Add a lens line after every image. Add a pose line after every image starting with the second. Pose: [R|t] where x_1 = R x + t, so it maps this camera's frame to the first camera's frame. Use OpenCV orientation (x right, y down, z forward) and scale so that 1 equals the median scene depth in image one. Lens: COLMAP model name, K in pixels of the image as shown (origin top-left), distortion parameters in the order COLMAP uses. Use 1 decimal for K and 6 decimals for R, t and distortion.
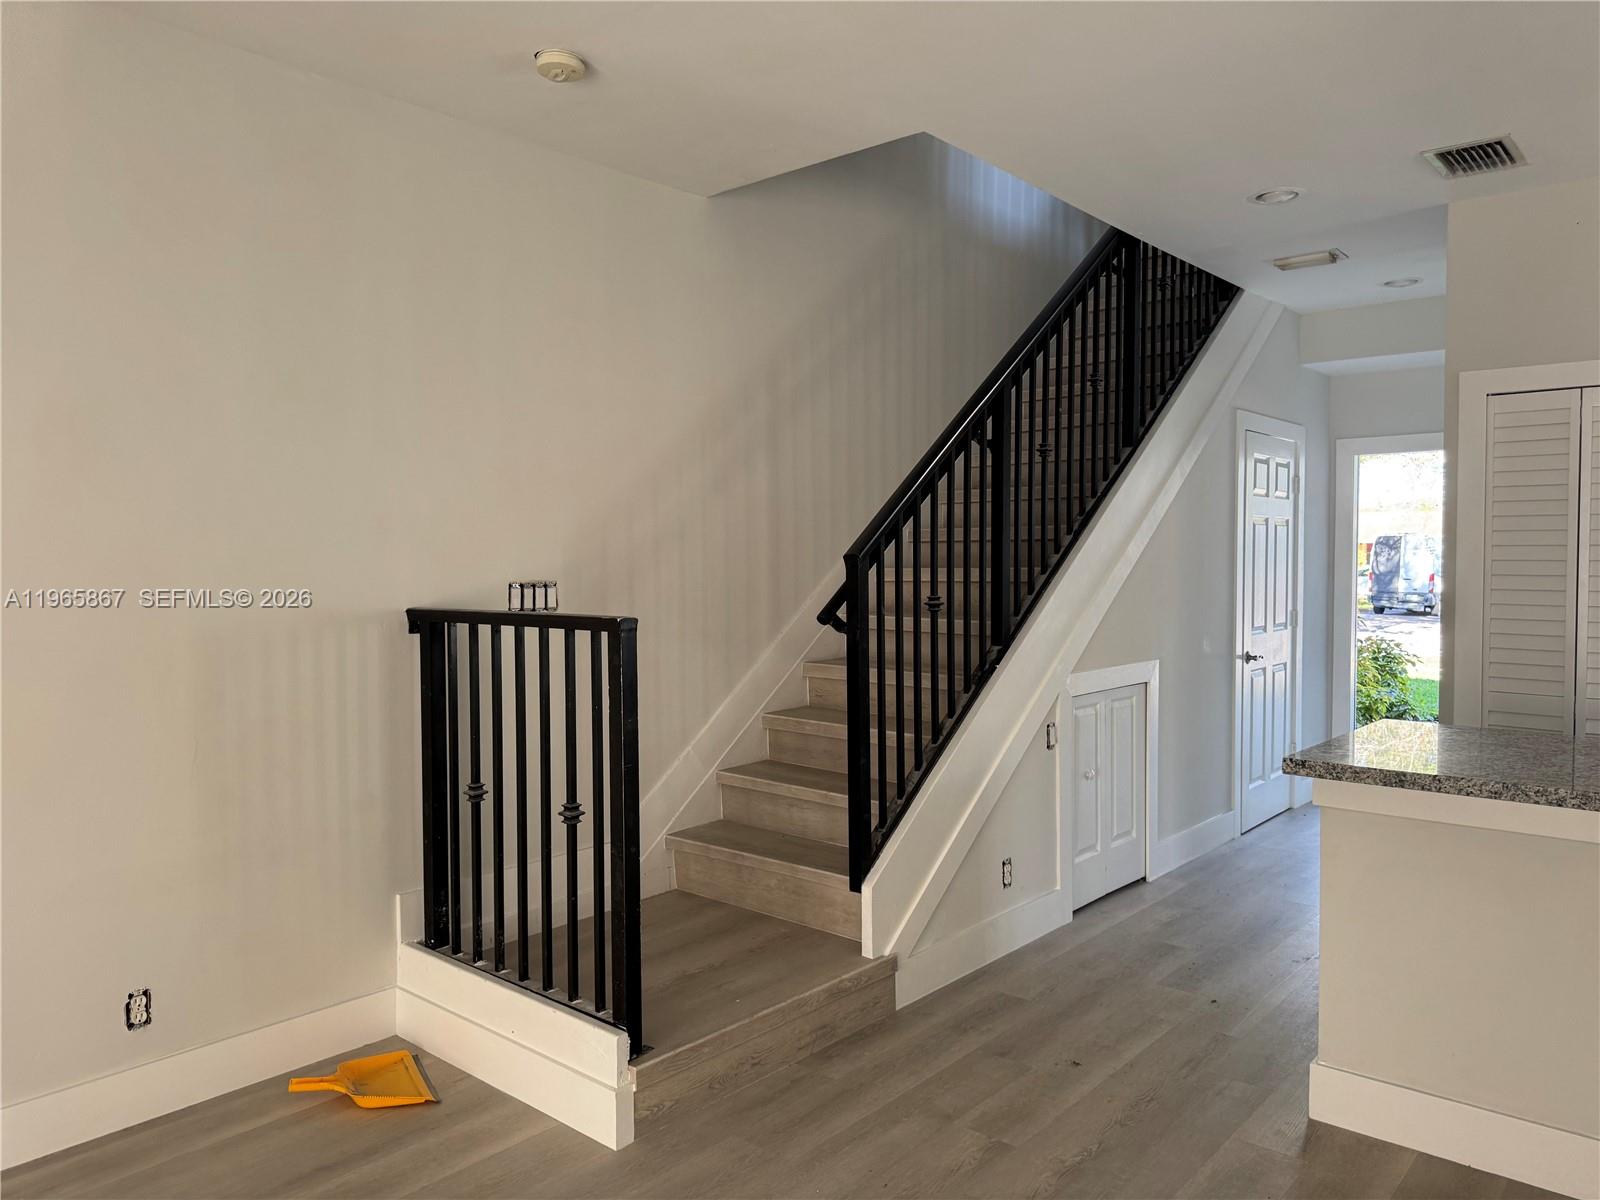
lens RADIAL K [[1108.4, 0, 799.7], [0, 1108.4, 608.9], [0, 0, 1]] dist [0.129335, -0.214605]
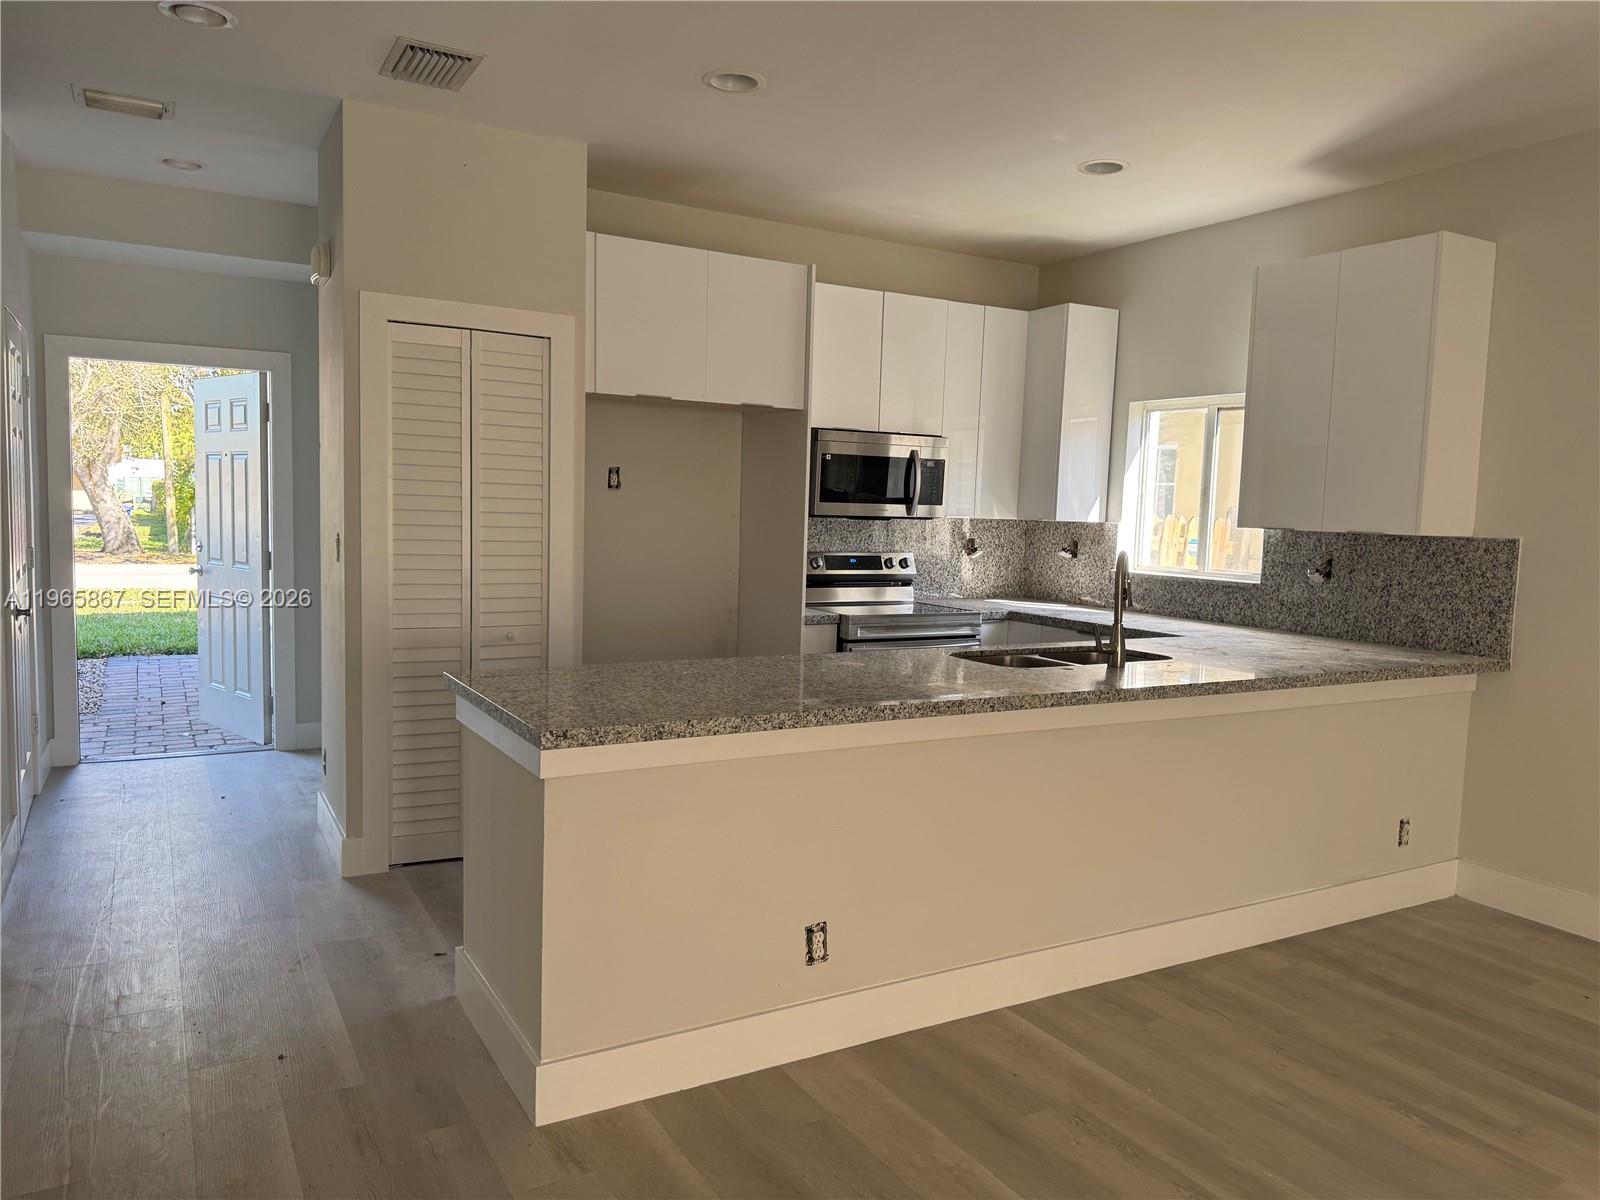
lens RADIAL K [[1108.4, 0, 799.7], [0, 1108.4, 608.9], [0, 0, 1]] dist [0.129335, -0.214605]
pose [[0.308819, -0.077753, 0.947937, -0.323190], [0.009150, 0.996850, 0.078784, -0.028501], [-0.951077, -0.015657, 0.308557, 0.566626]]
